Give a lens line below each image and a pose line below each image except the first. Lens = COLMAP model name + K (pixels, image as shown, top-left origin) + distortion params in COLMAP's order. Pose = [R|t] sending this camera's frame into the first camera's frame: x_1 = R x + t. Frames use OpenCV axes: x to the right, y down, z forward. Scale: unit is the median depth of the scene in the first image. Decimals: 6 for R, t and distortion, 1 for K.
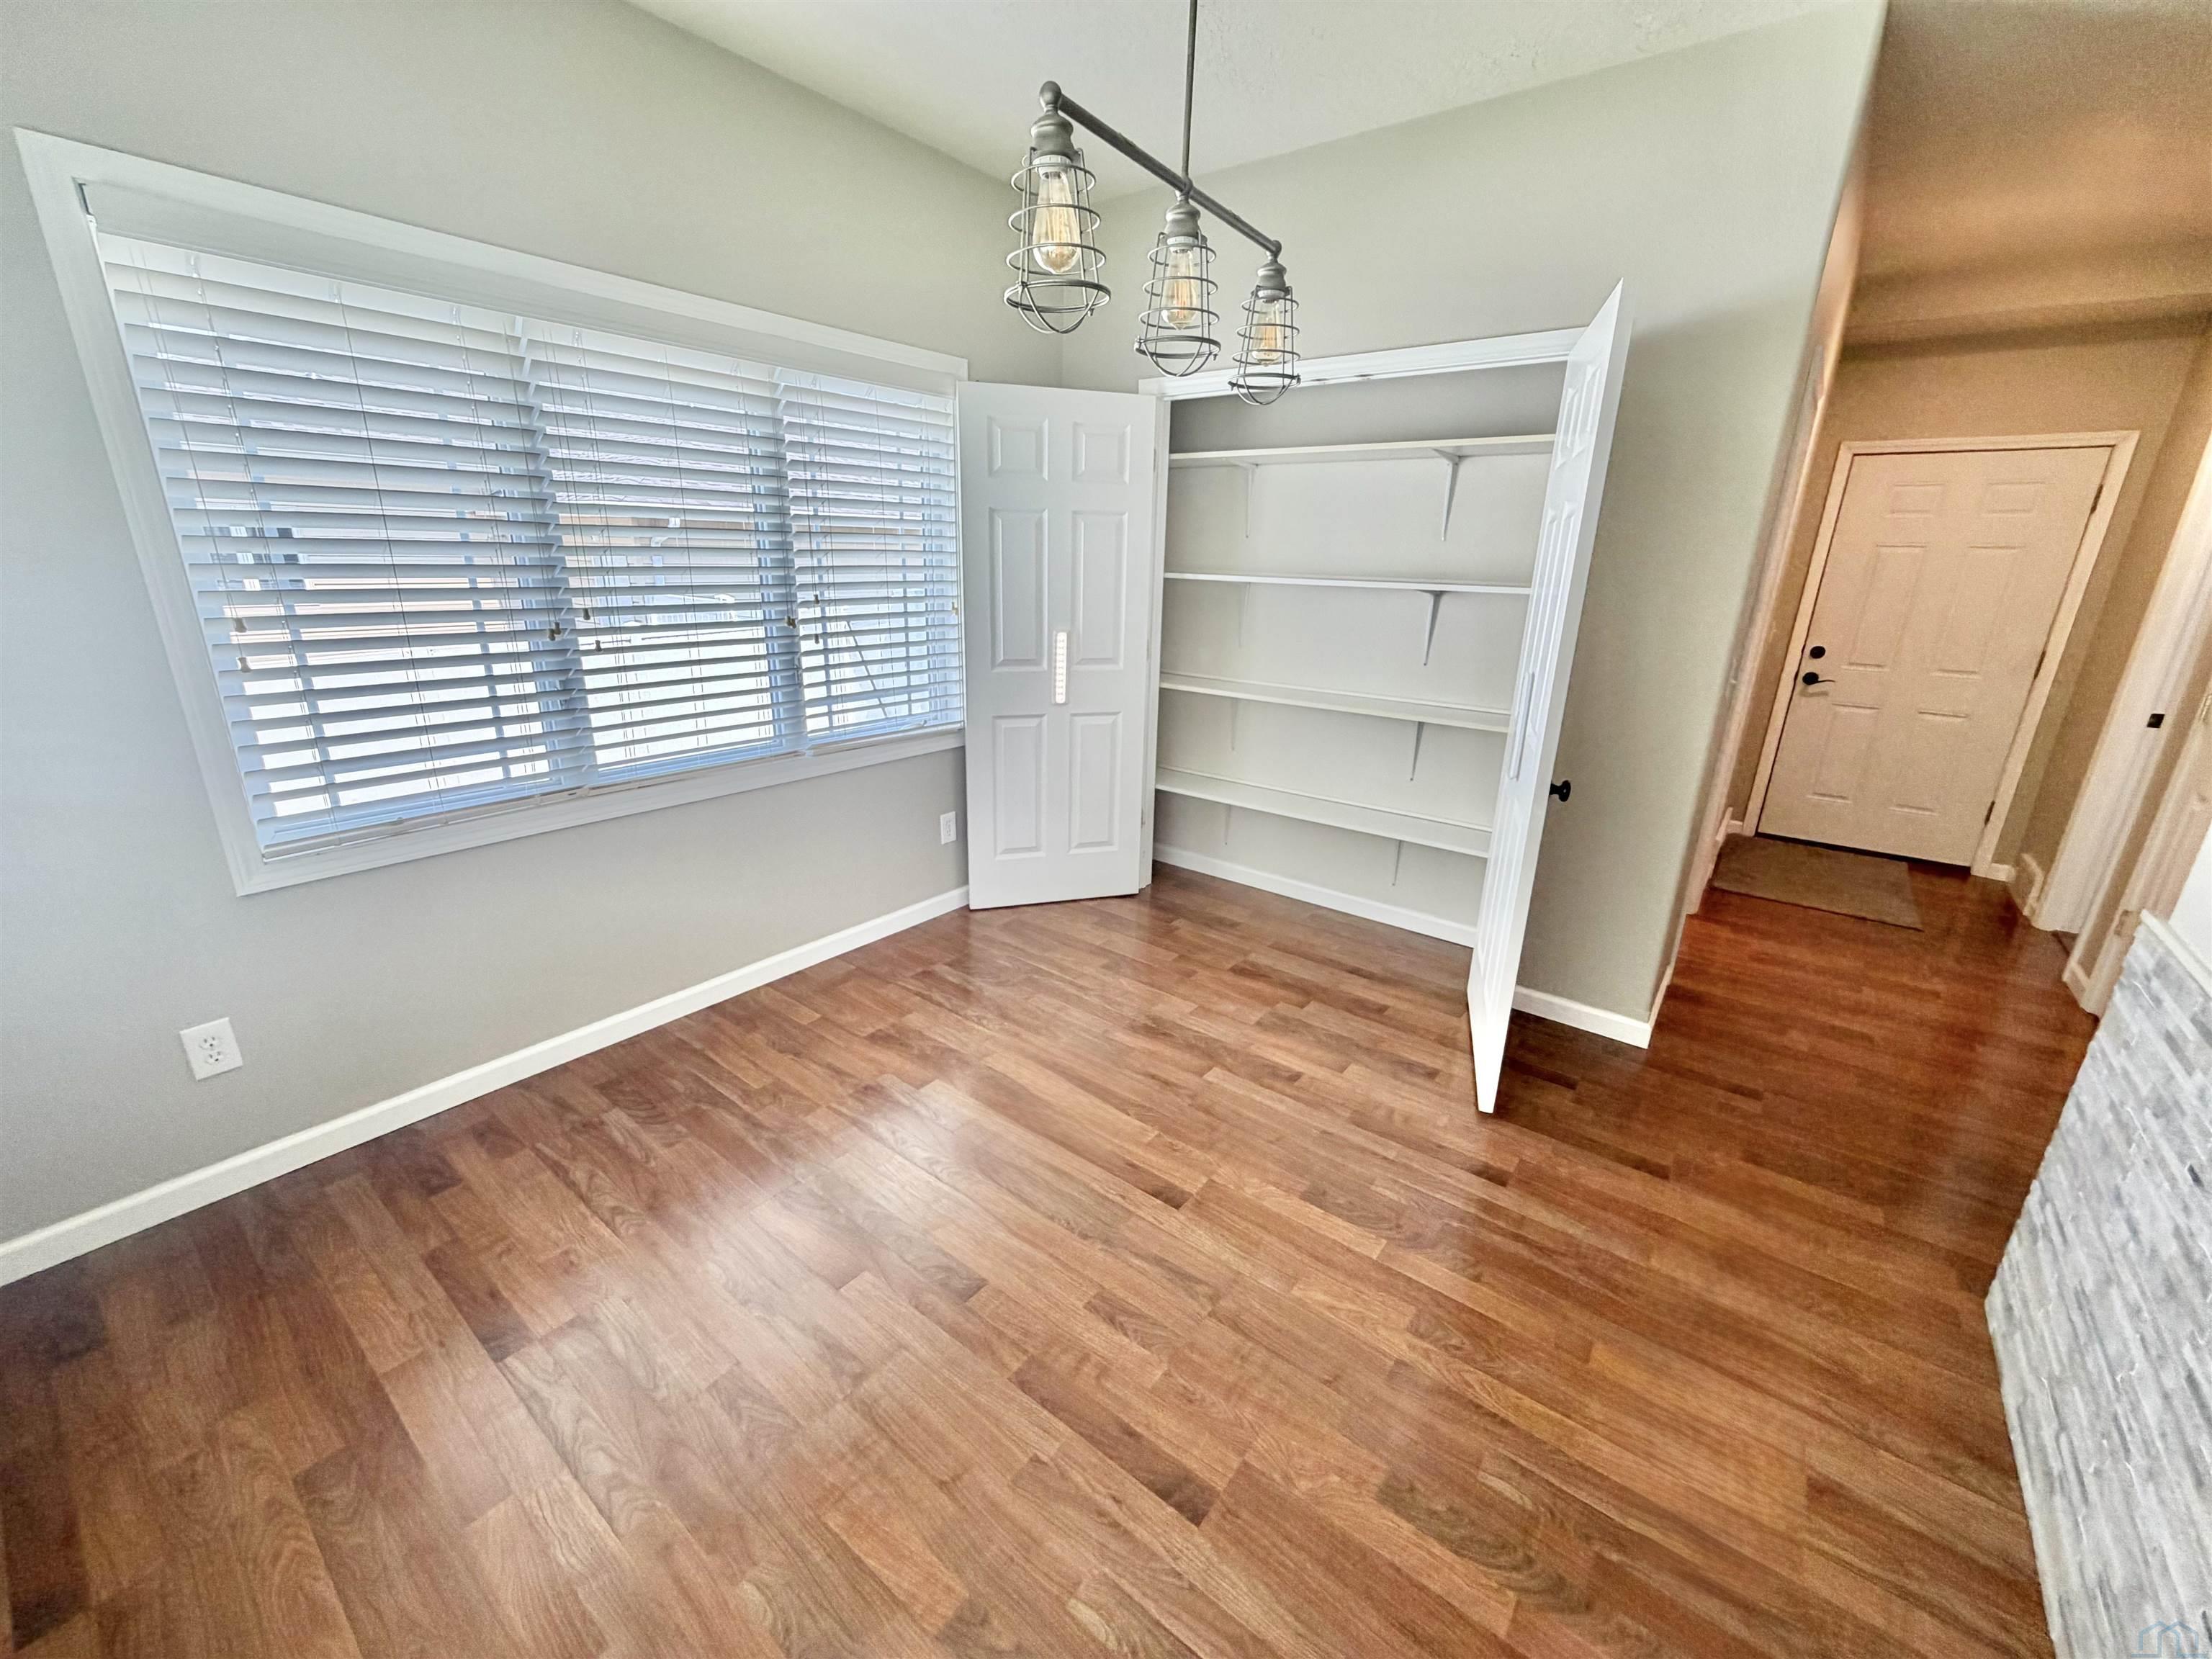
lens RADIAL K [[884.3, 0, 1094.4], [0, 884.3, 831.7], [0, 0, 1]] dist [0.000135, 0.000090]
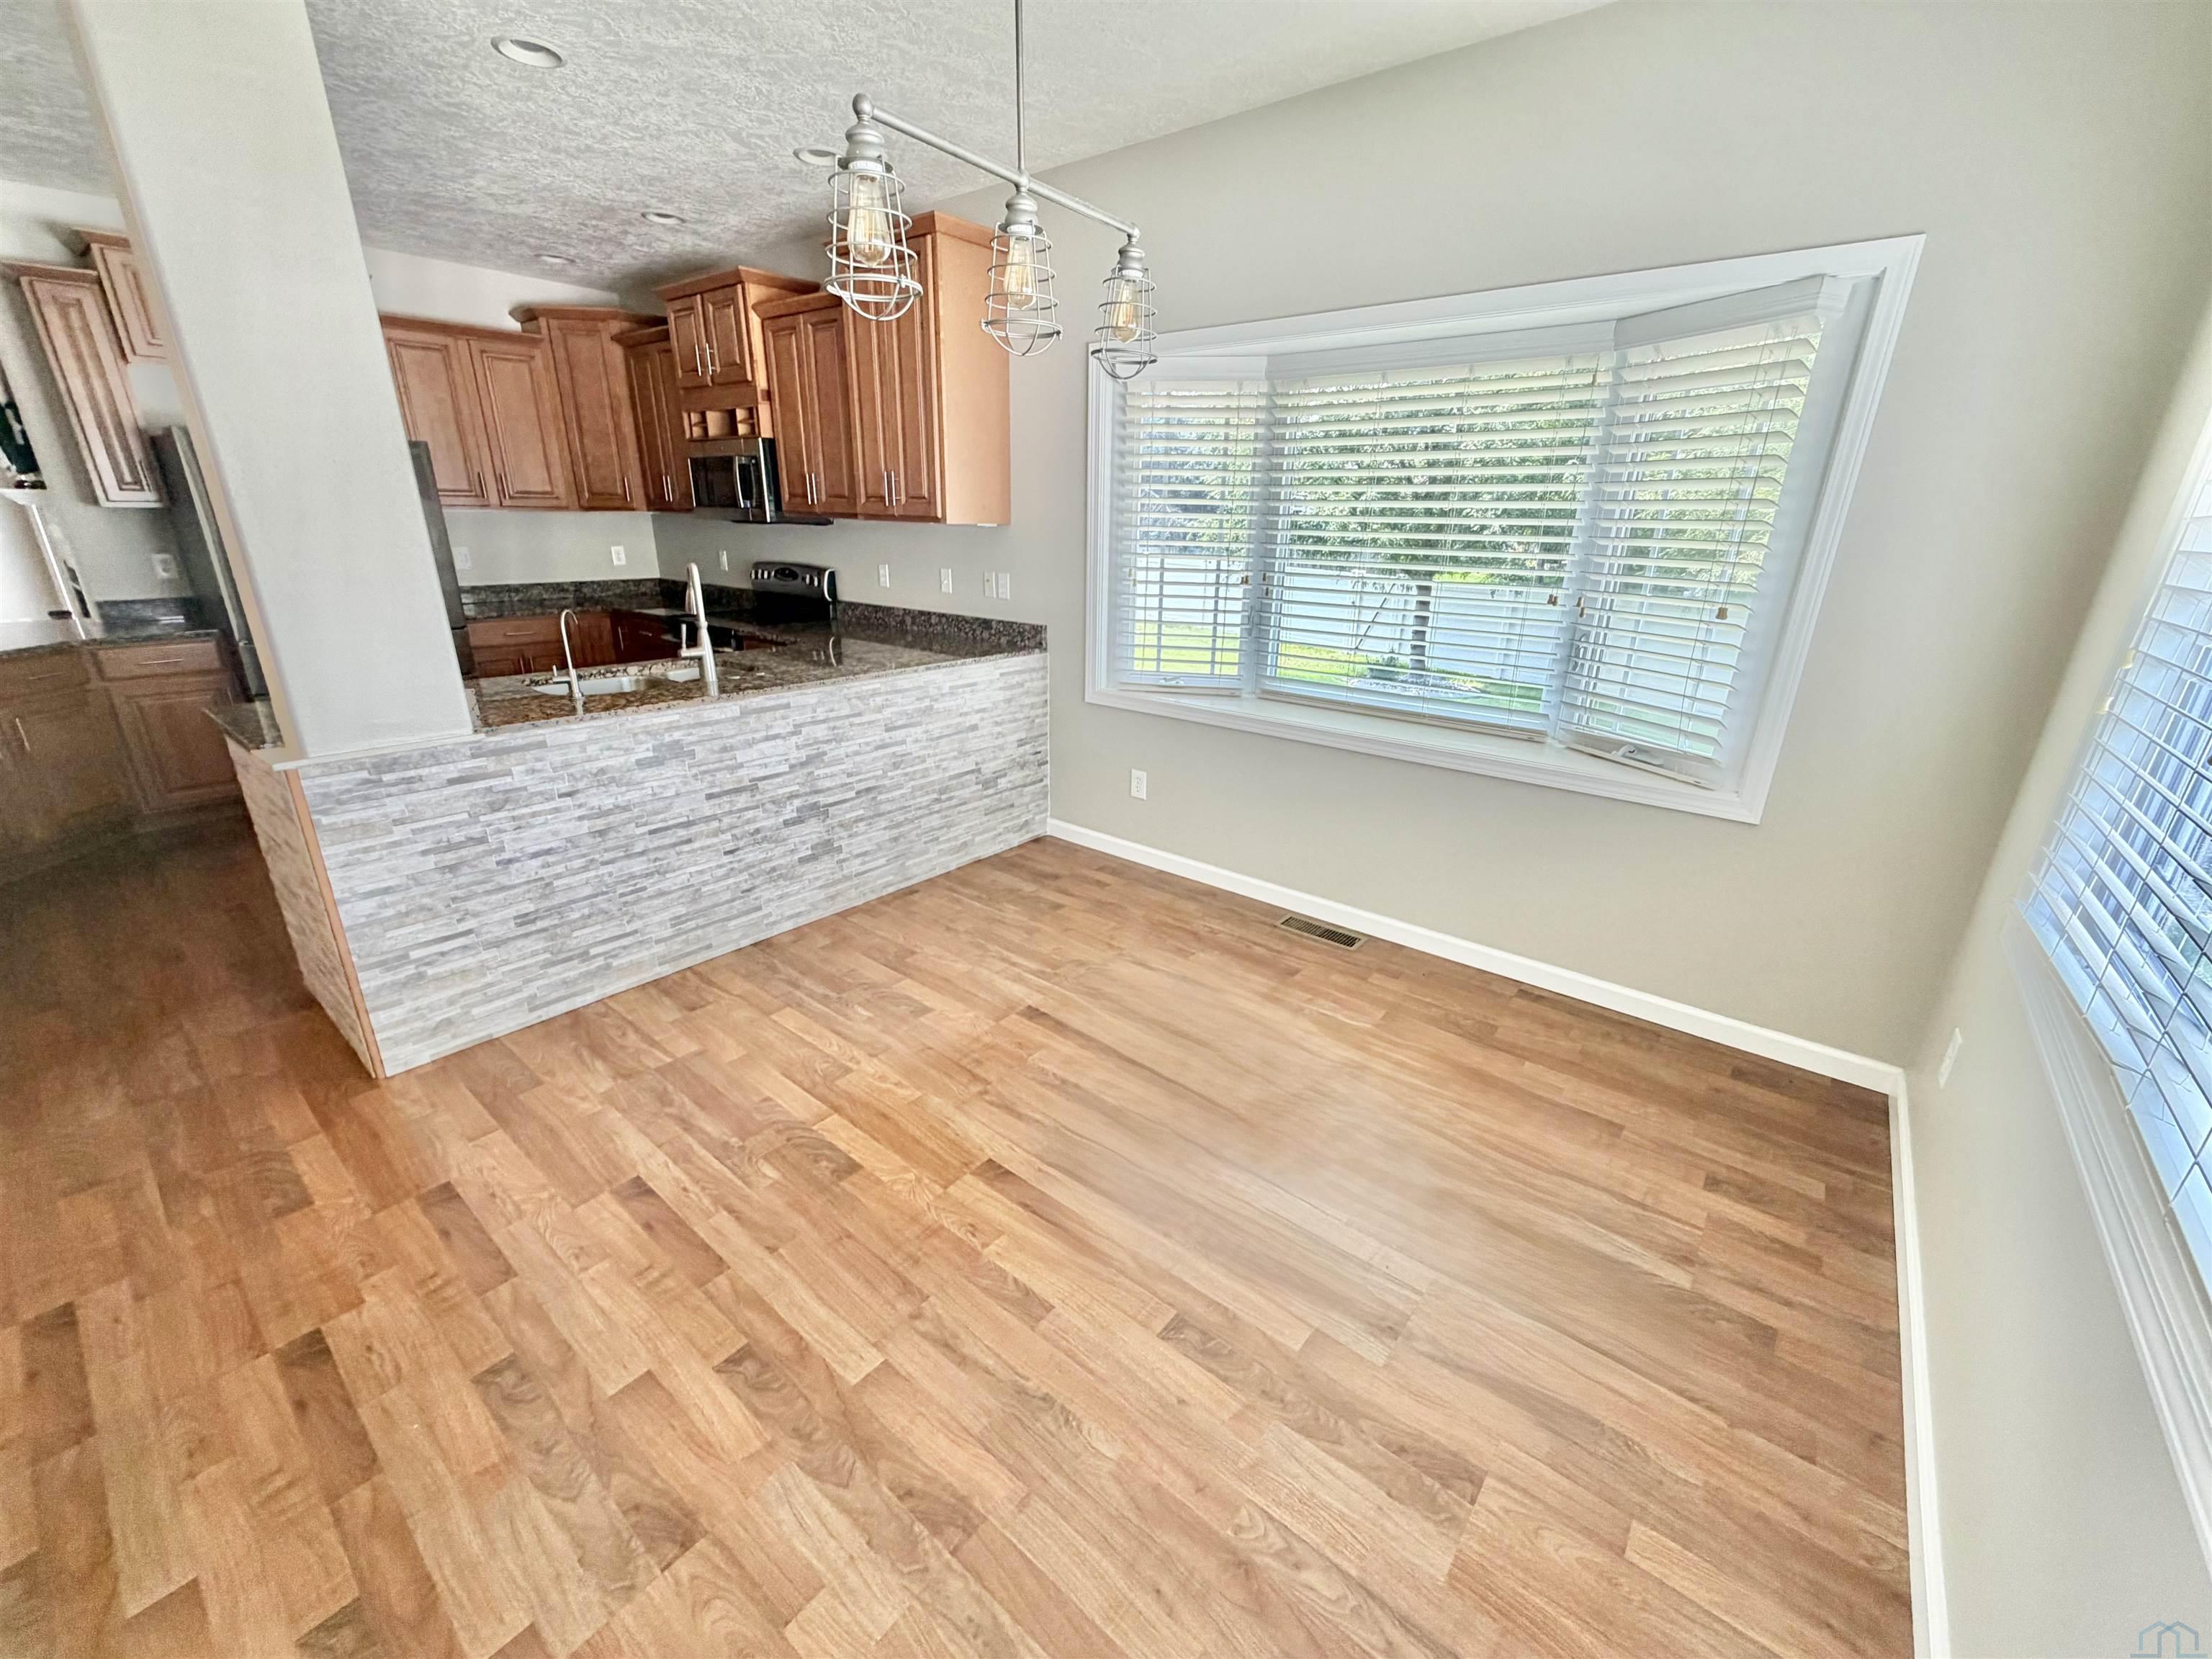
lens RADIAL K [[884.3, 0, 1097.1], [0, 884.3, 826.7], [0, 0, 1]] dist [0.000135, 0.000090]
pose [[-0.998939, -0.045880, 0.003883, -0.017031], [-0.034252, 0.796821, 0.603244, -0.511515], [-0.030771, 0.602471, -0.797547, 1.587243]]
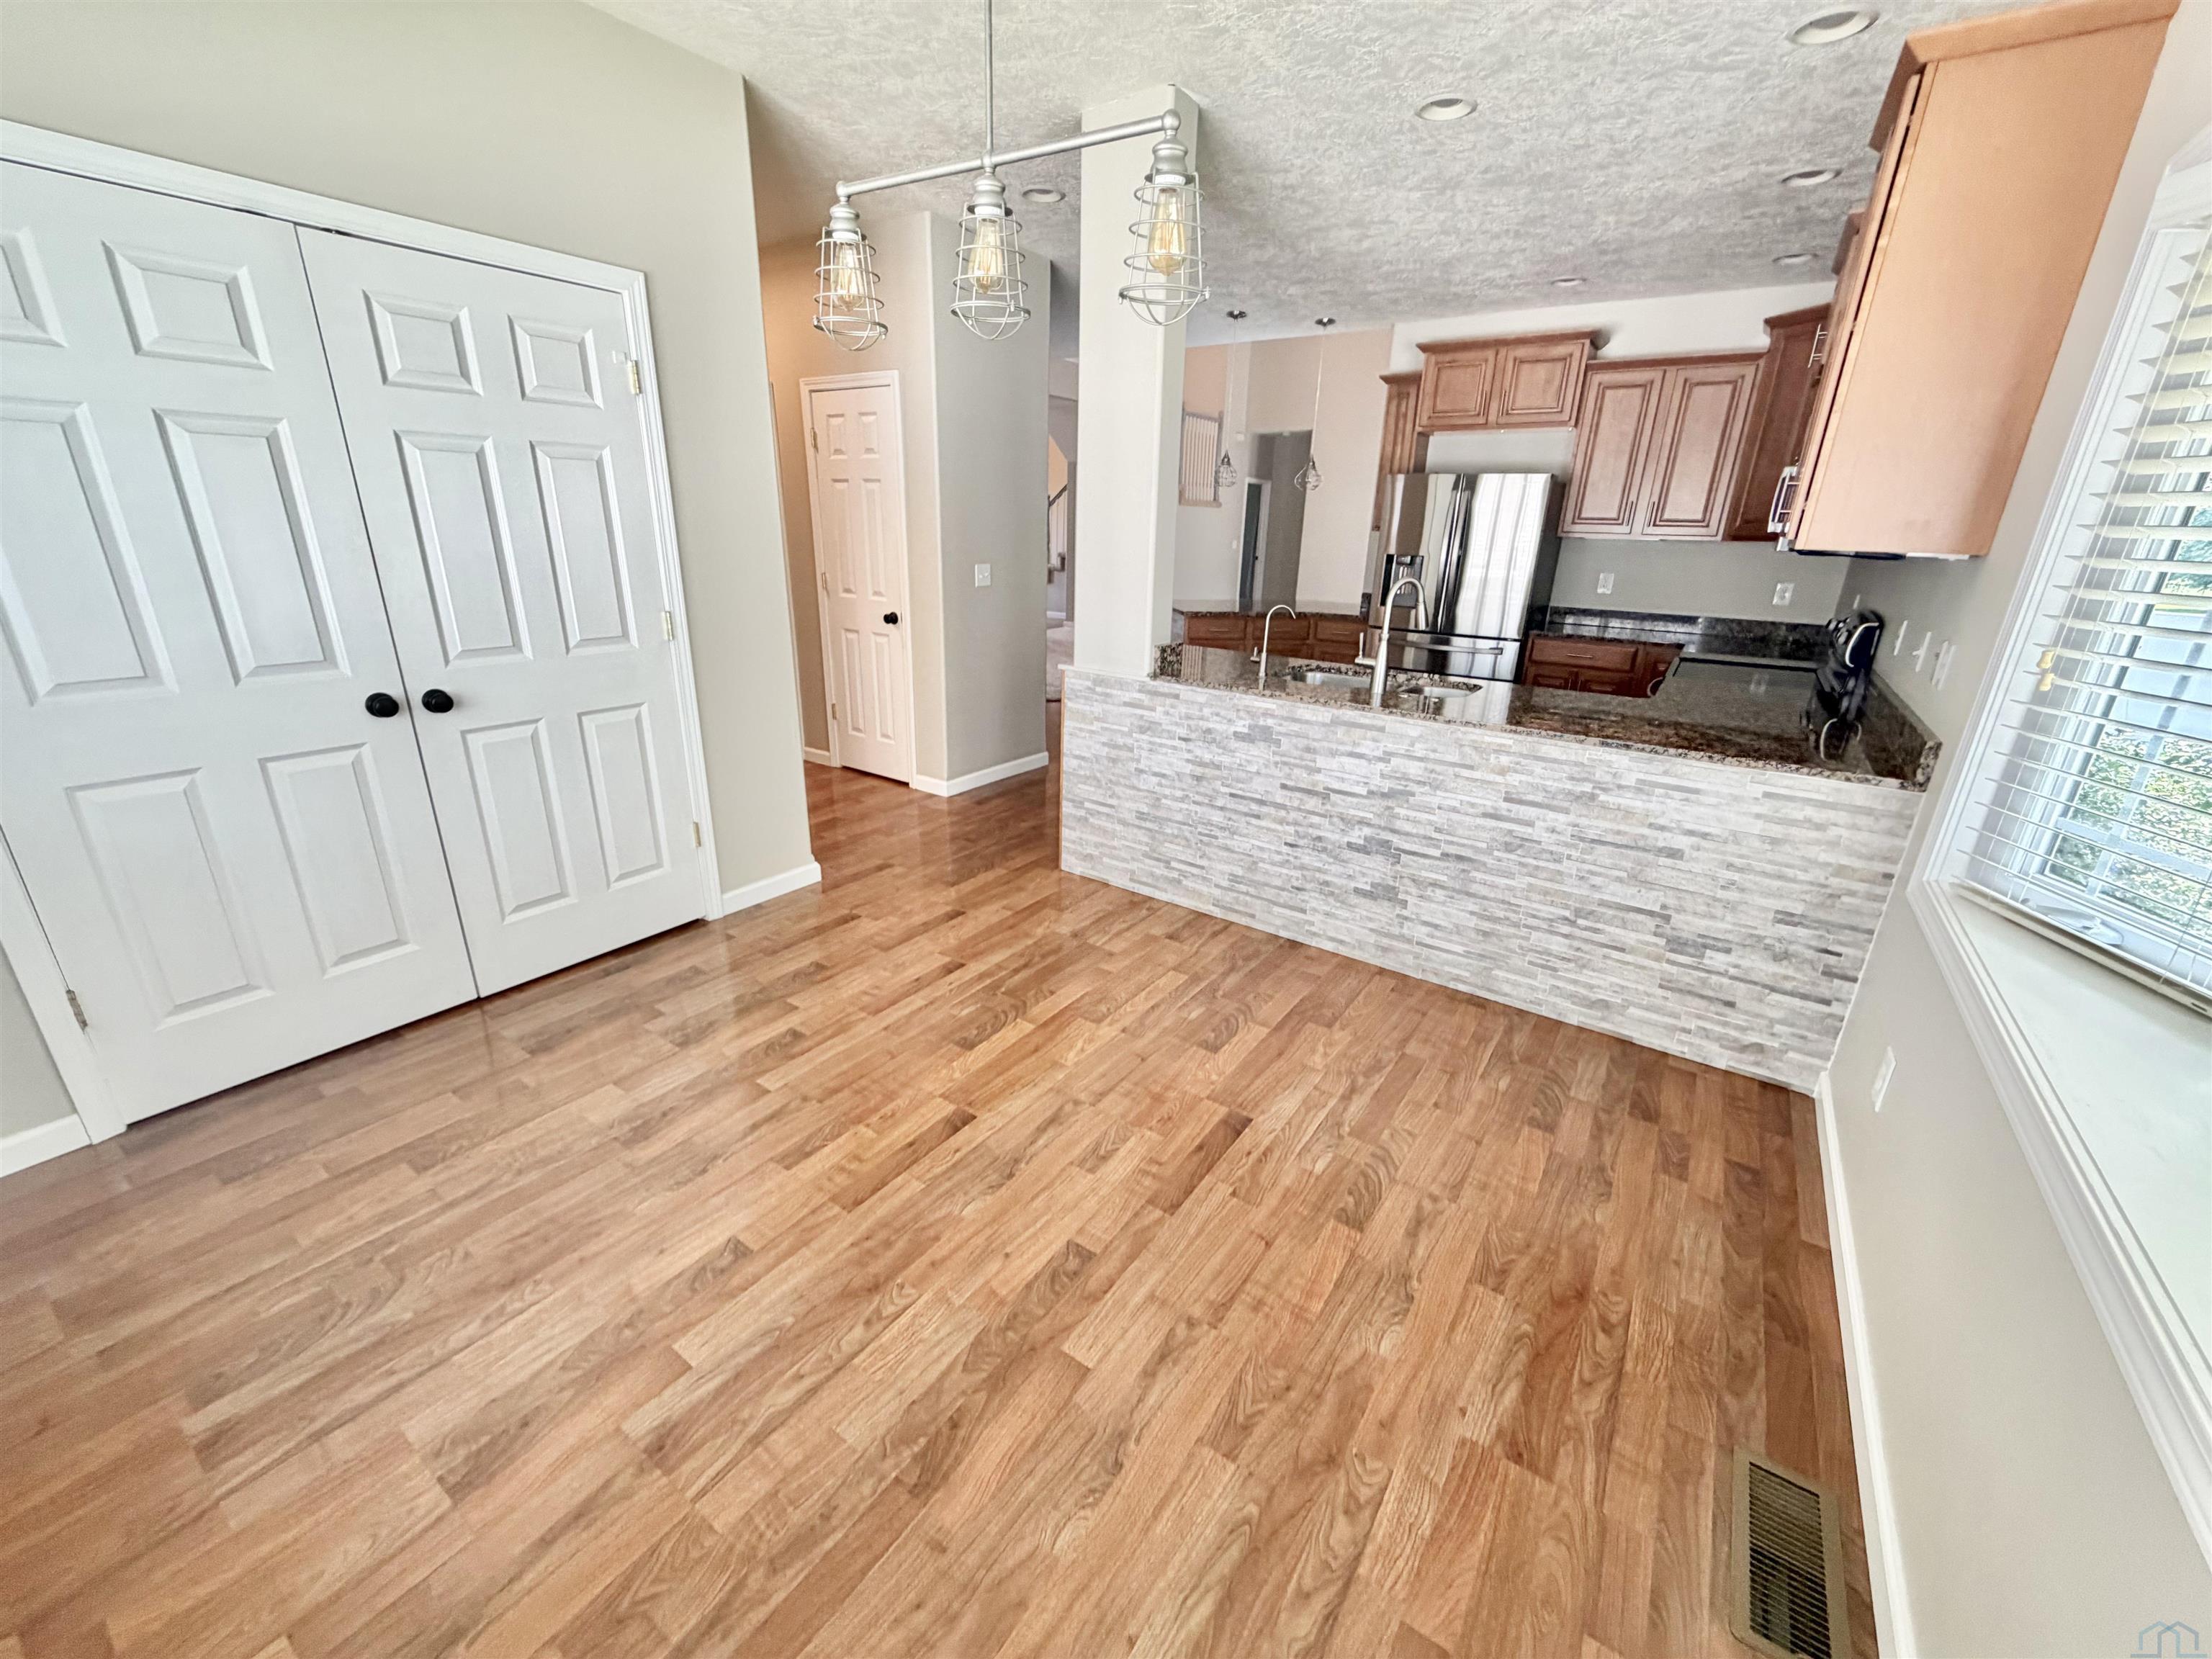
lens RADIAL K [[884.3, 0, 1108.3], [0, 884.3, 830.0], [0, 0, 1]] dist [0.000135, 0.000090]
pose [[-0.064740, -0.355687, 0.932360, -0.806777], [0.271709, 0.892737, 0.359438, -0.236920], [-0.960200, 0.276600, 0.038848, 0.704018]]
